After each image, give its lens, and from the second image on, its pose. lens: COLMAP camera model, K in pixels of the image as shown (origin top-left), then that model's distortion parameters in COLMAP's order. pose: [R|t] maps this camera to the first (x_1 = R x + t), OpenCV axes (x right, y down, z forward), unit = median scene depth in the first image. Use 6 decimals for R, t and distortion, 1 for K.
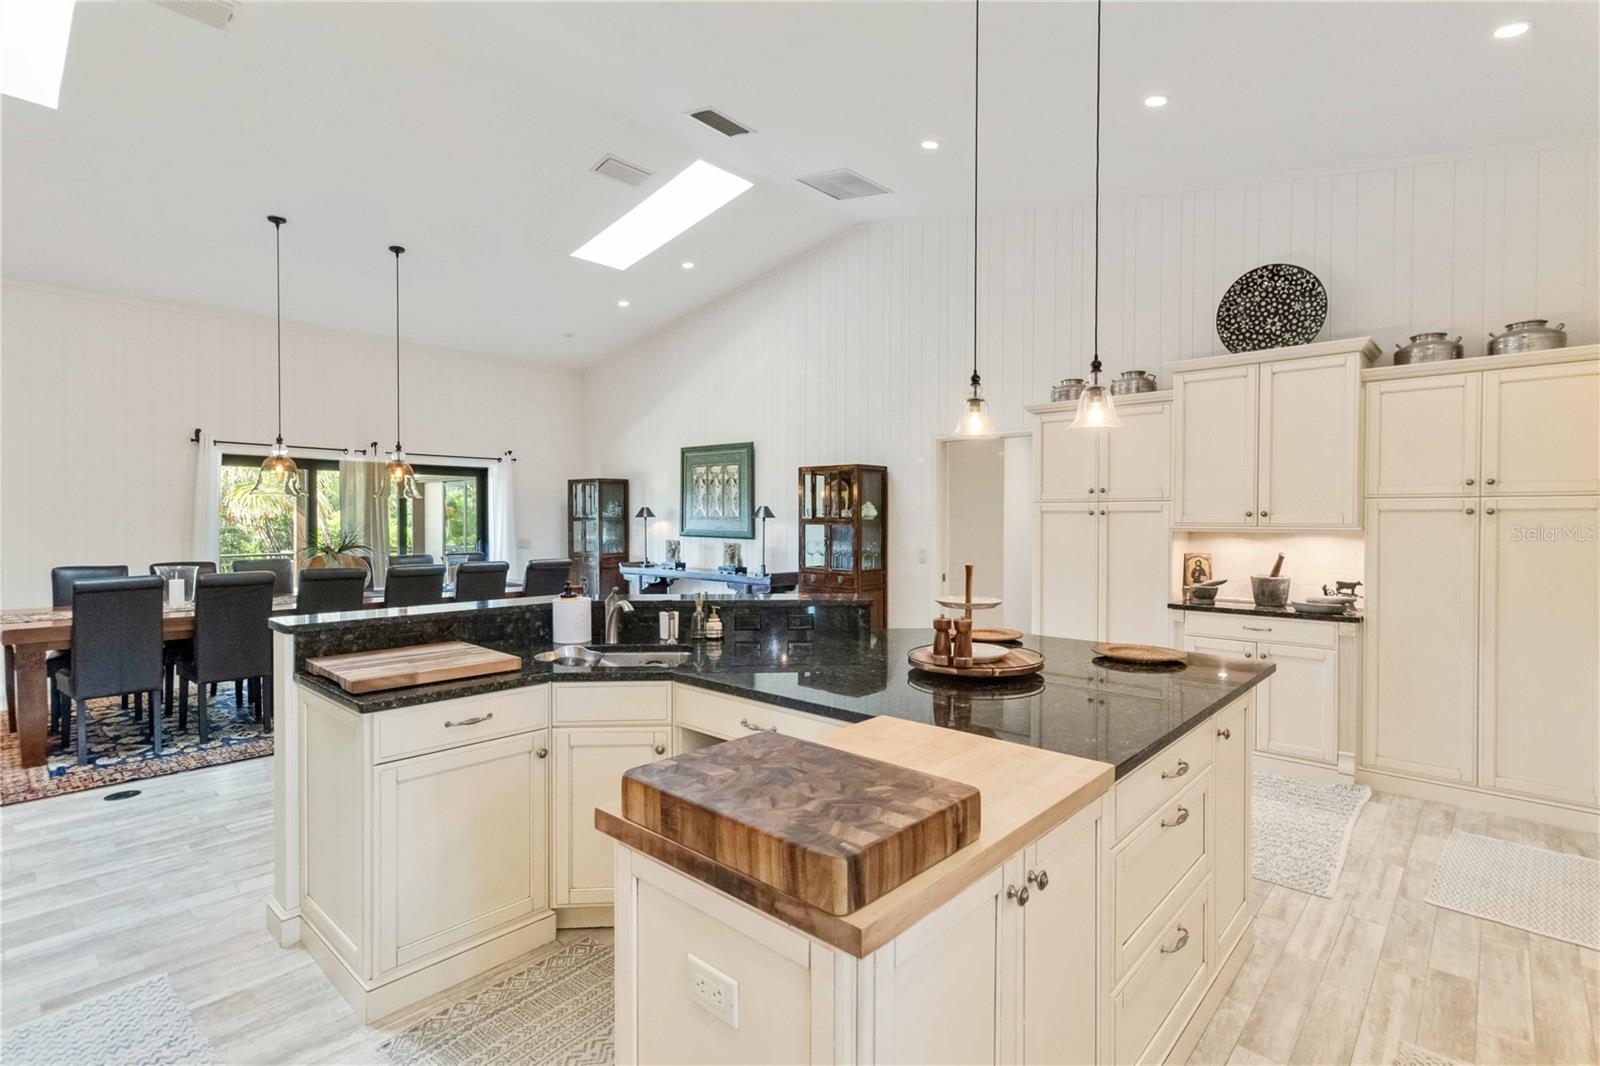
lens RADIAL K [[750.0, 0, 799.1], [0, 750.0, 526.6], [0, 0, 1]] dist [0.001800, -0.001412]
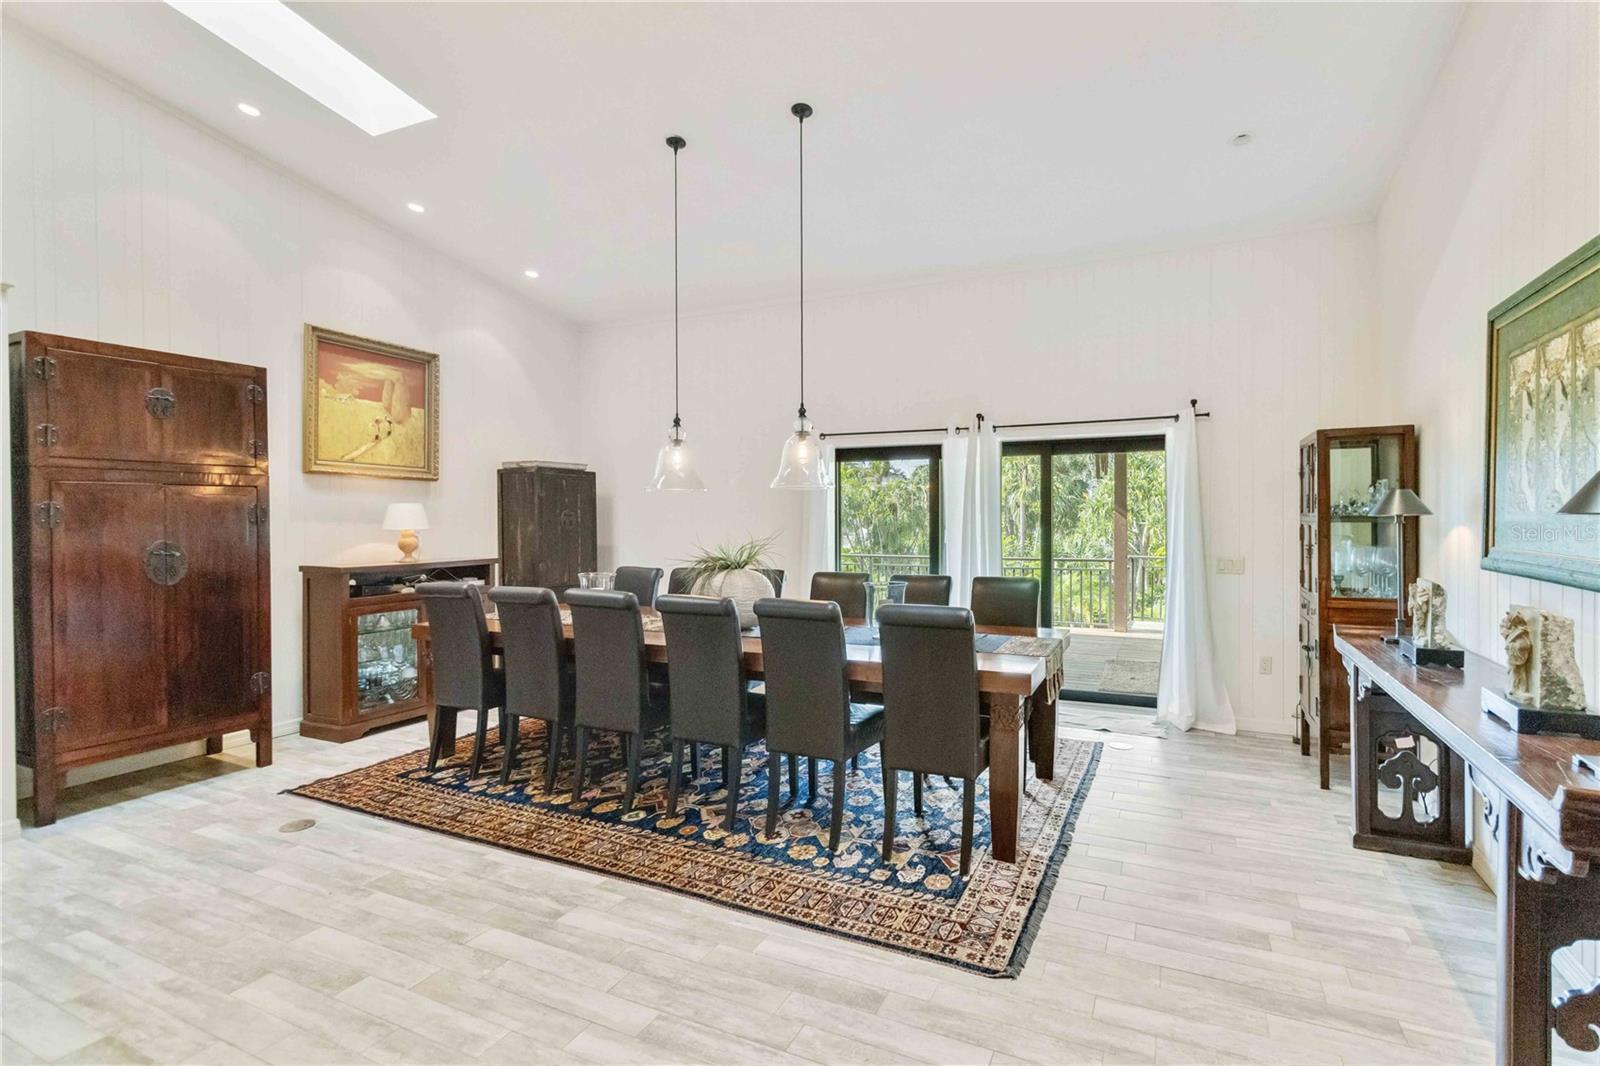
lens RADIAL K [[750.0, 0, 802.2], [0, 750.0, 526.8], [0, 0, 1]] dist [0.001800, -0.001412]
pose [[0.311471, 0.006737, -0.950232, 0.128762], [-0.004453, 0.999974, 0.005630, -0.011207], [0.950245, 0.002478, 0.311493, 1.056820]]
